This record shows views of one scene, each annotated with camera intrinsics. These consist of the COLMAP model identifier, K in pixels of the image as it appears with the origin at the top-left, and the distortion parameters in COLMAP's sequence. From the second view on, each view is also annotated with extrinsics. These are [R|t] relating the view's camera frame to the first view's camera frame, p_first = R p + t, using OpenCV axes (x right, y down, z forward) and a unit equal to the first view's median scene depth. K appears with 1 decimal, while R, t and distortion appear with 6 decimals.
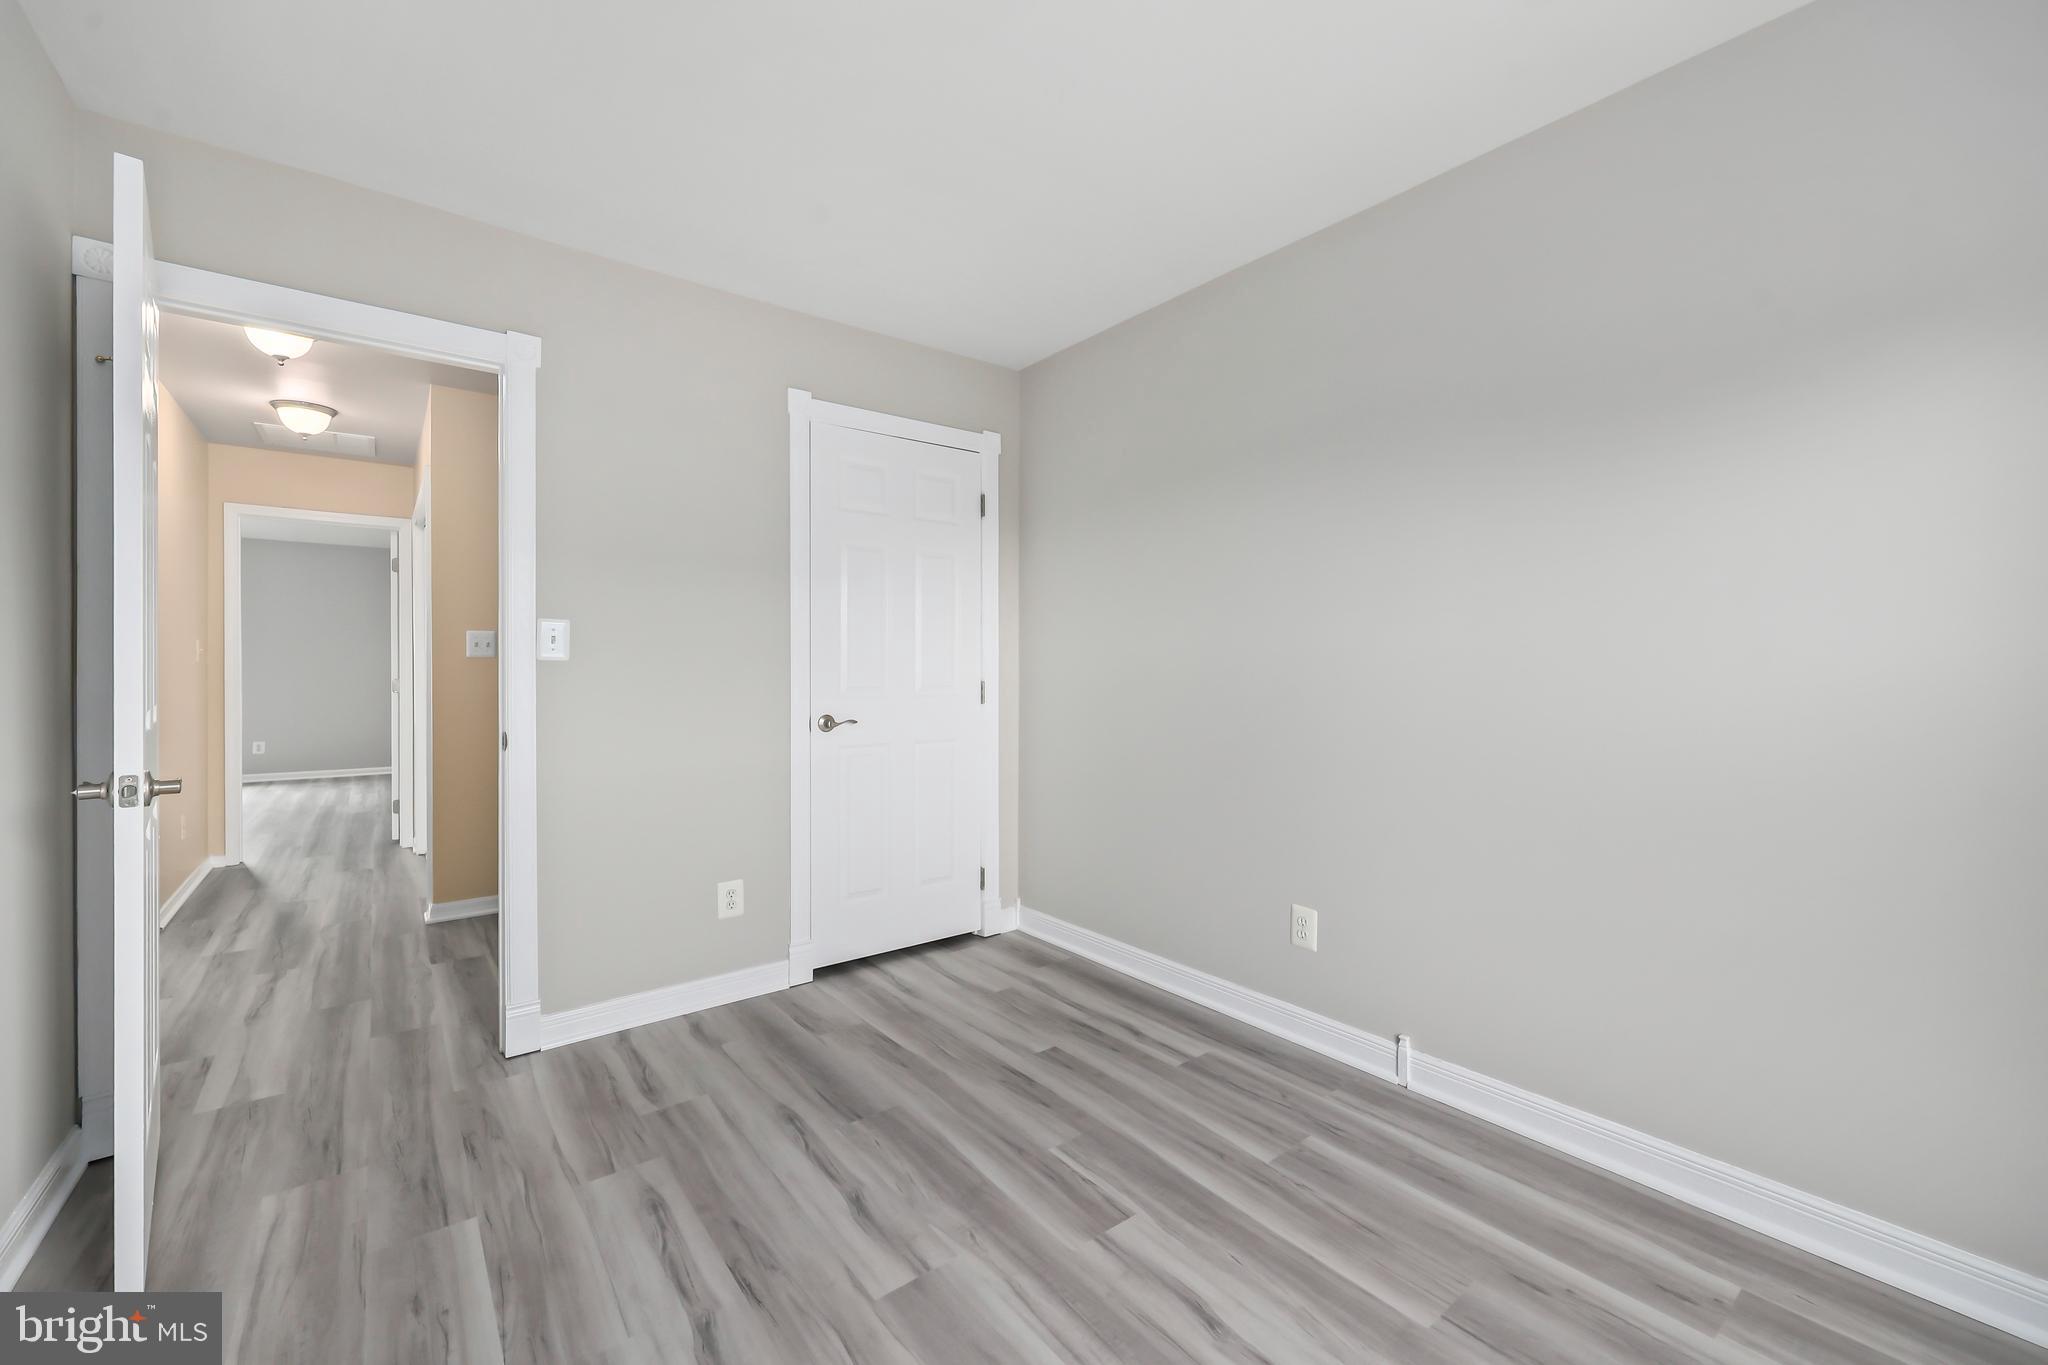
lens RADIAL K [[843.3, 0, 1025.0], [0, 843.3, 676.7], [0, 0, 1]] dist [0.004806, 0.000878]
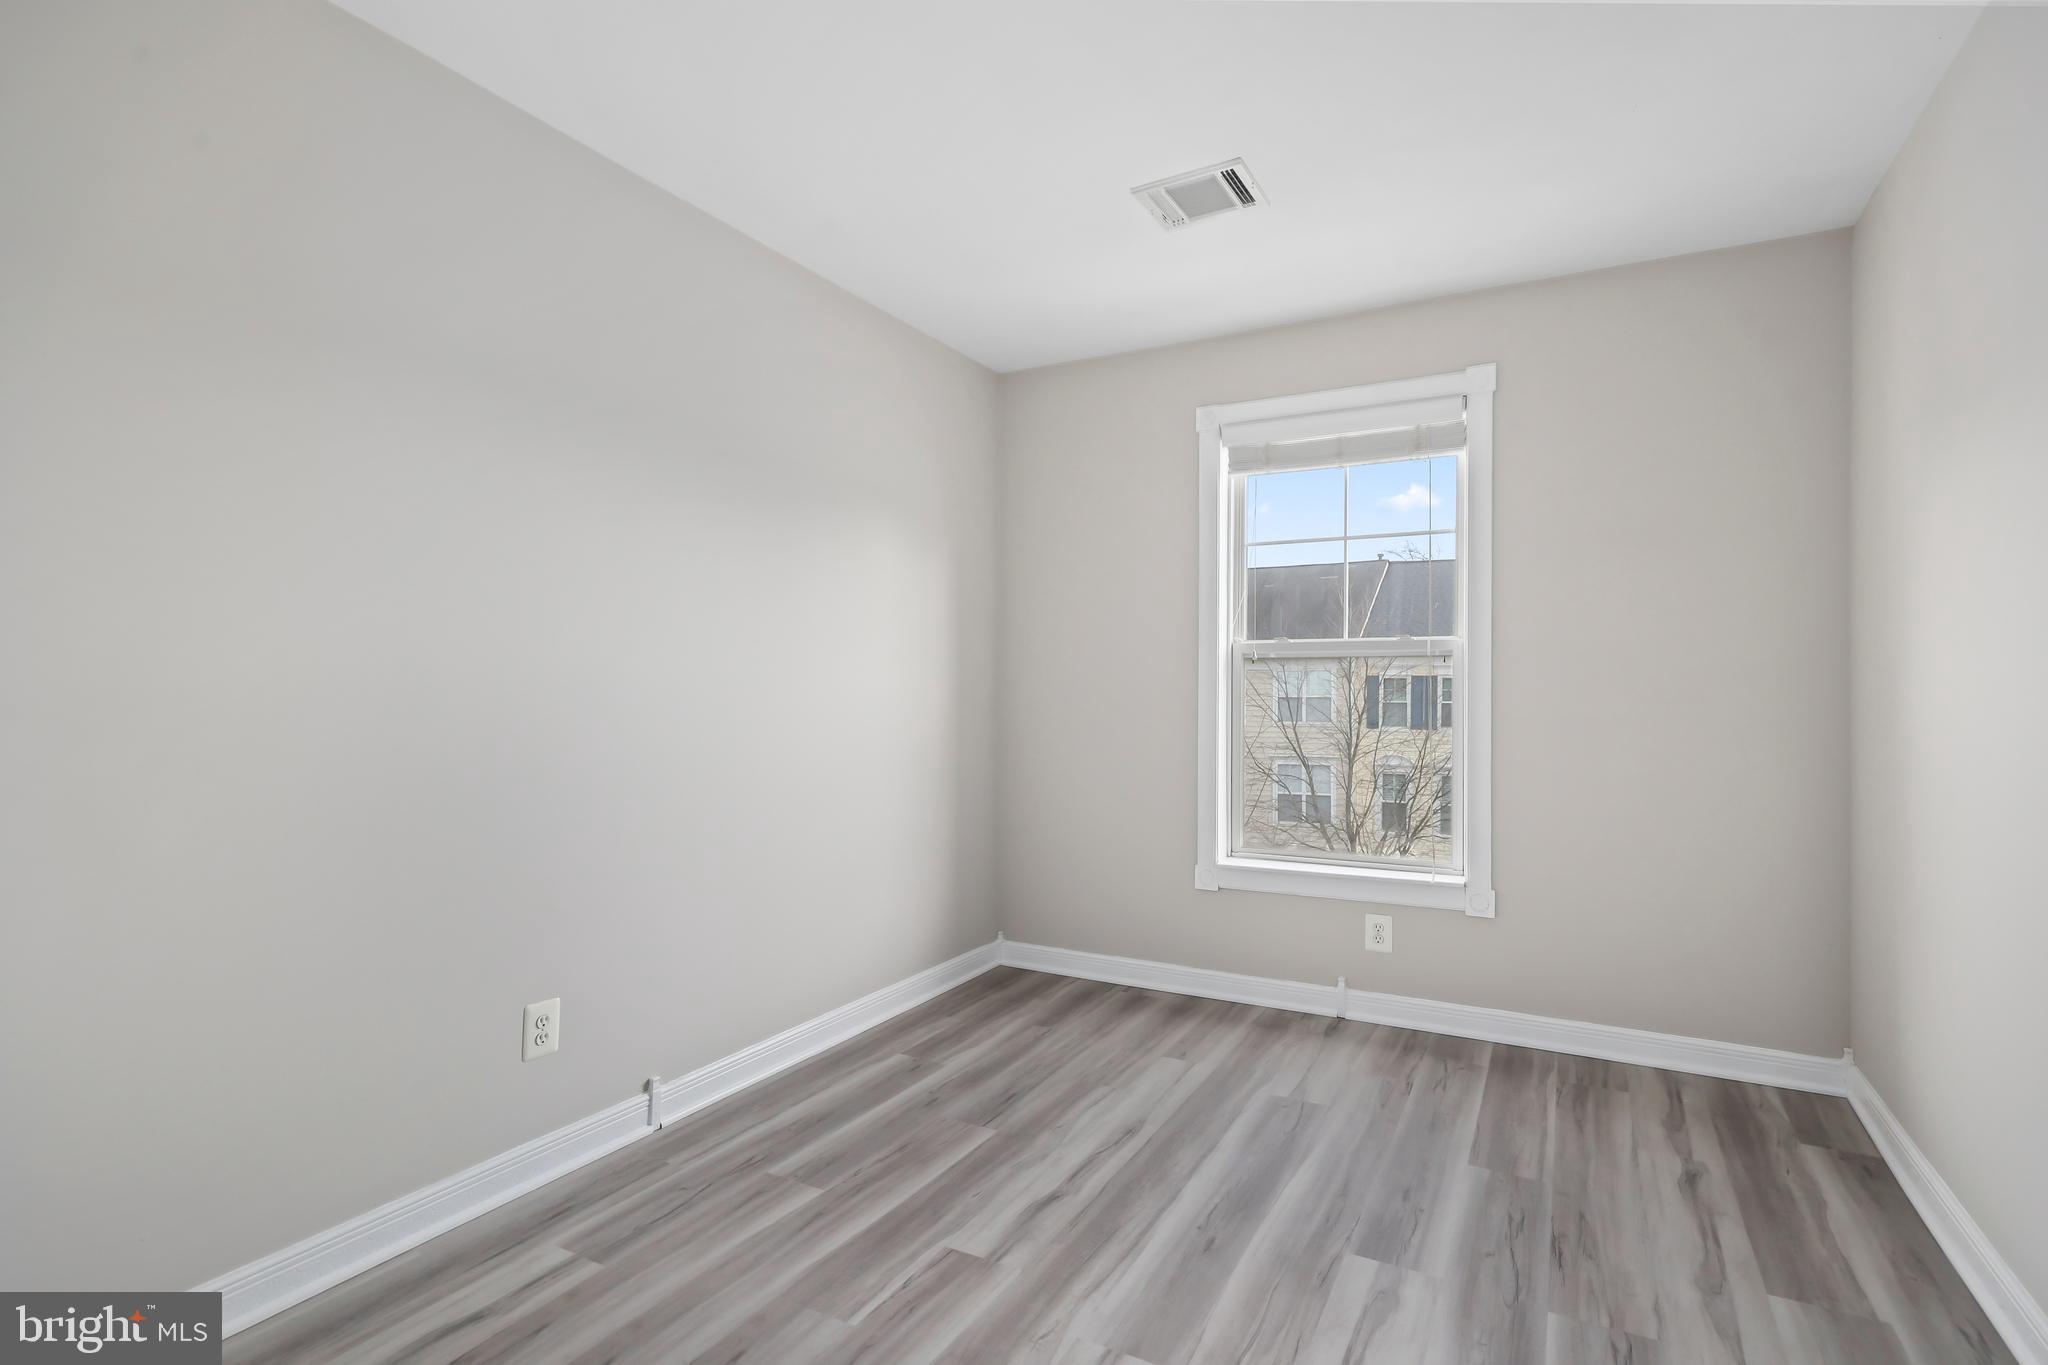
lens RADIAL K [[1048.4, 0, 1026.4], [0, 1048.4, 688.2], [0, 0, 1]] dist [-0.004501, -0.000598]
pose [[-0.422711, 0.005714, 0.906247, -0.885386], [0.011334, 0.999935, -0.001017, -0.001998], [-0.906194, 0.009842, -0.422748, 1.255735]]
